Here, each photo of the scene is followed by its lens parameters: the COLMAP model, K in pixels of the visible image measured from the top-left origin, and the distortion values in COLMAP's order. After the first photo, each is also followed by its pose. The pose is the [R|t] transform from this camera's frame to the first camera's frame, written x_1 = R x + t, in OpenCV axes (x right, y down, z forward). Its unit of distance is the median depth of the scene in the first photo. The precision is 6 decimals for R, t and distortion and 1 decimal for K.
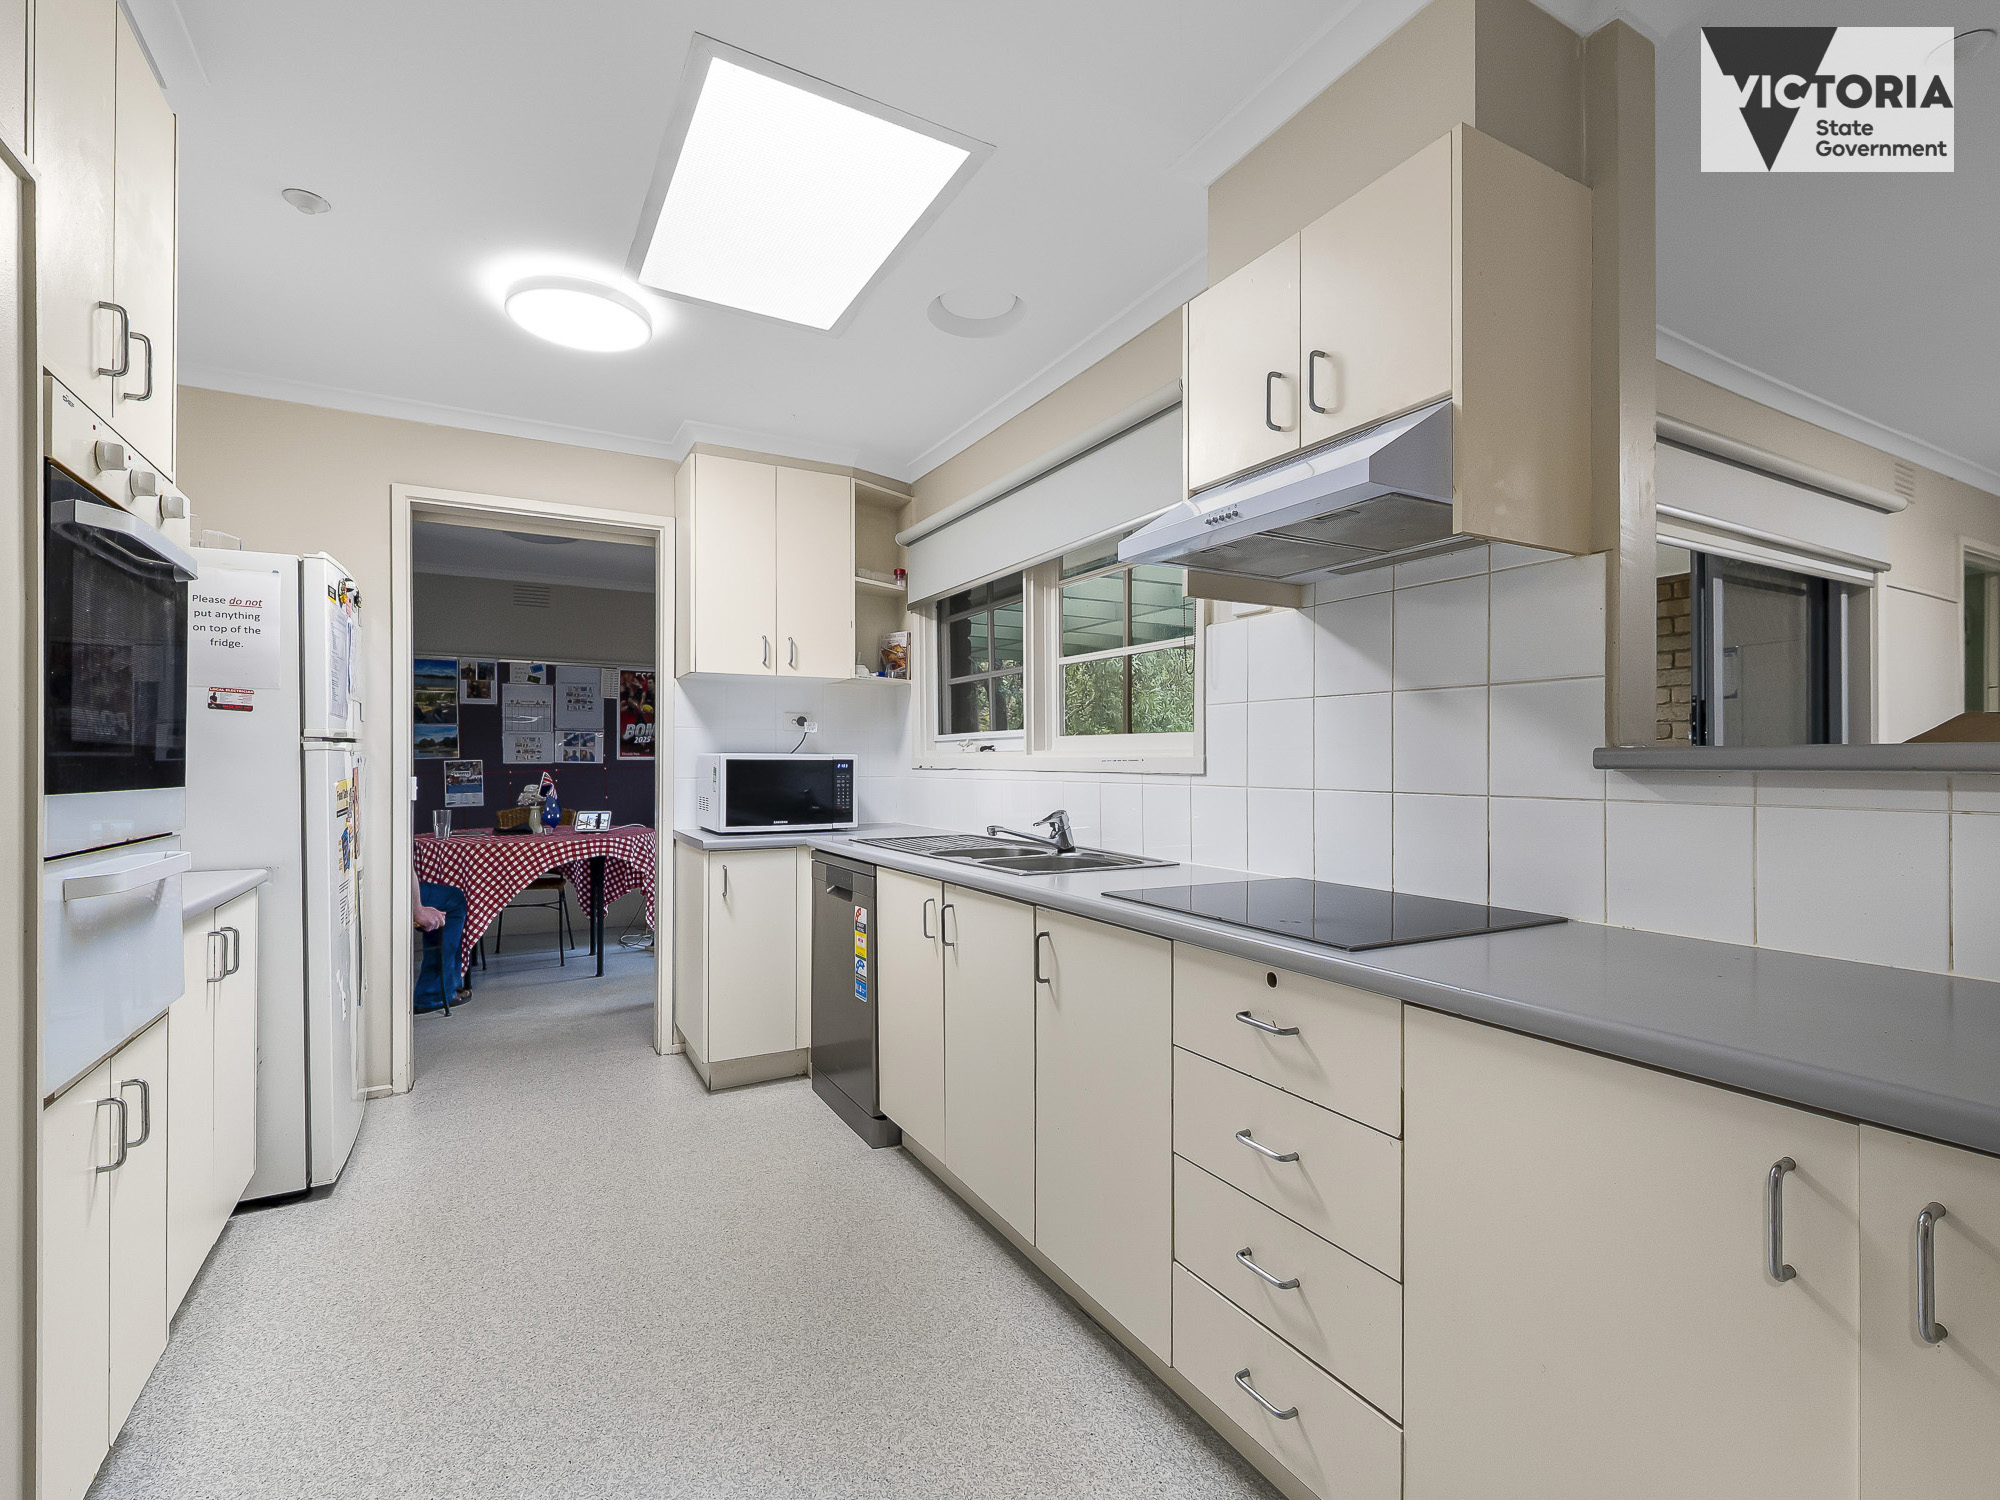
lens RADIAL K [[917.9, 0, 1002.3], [0, 917.9, 755.7], [0, 0, 1]] dist [-0.001581, -0.000231]
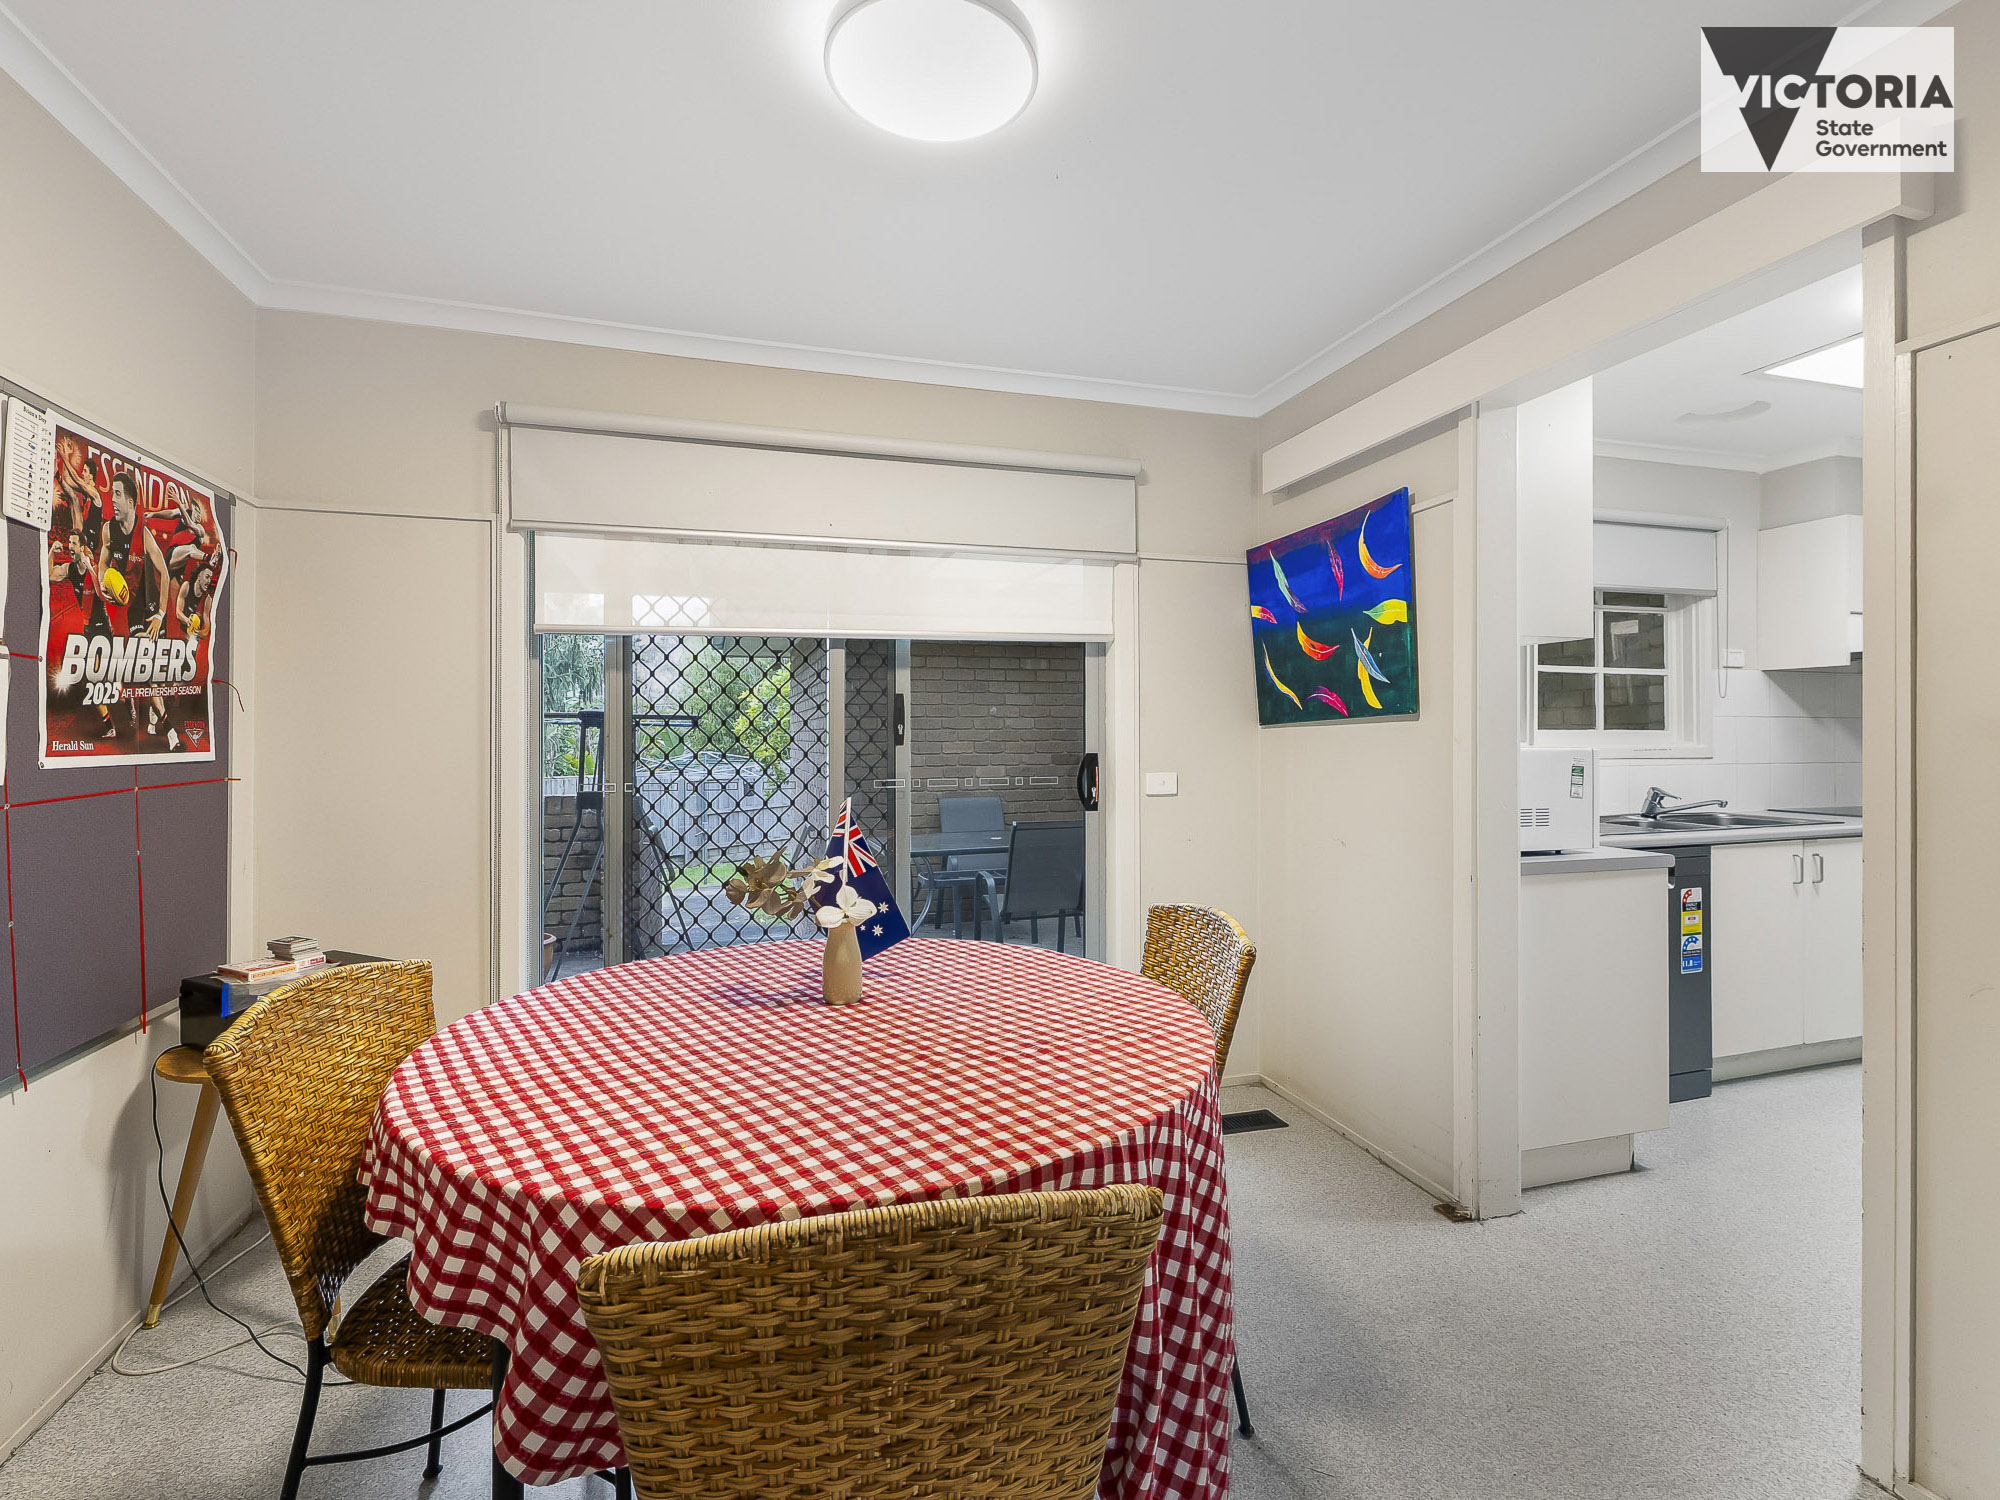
lens RADIAL K [[917.9, 0, 999.6], [0, 917.9, 743.6], [0, 0, 1]] dist [-0.001581, -0.000231]
pose [[0.217262, -0.007341, 0.976086, -1.146223], [-0.002629, 0.999964, 0.008105, -0.010821], [-0.976110, -0.004327, 0.217235, 1.288203]]
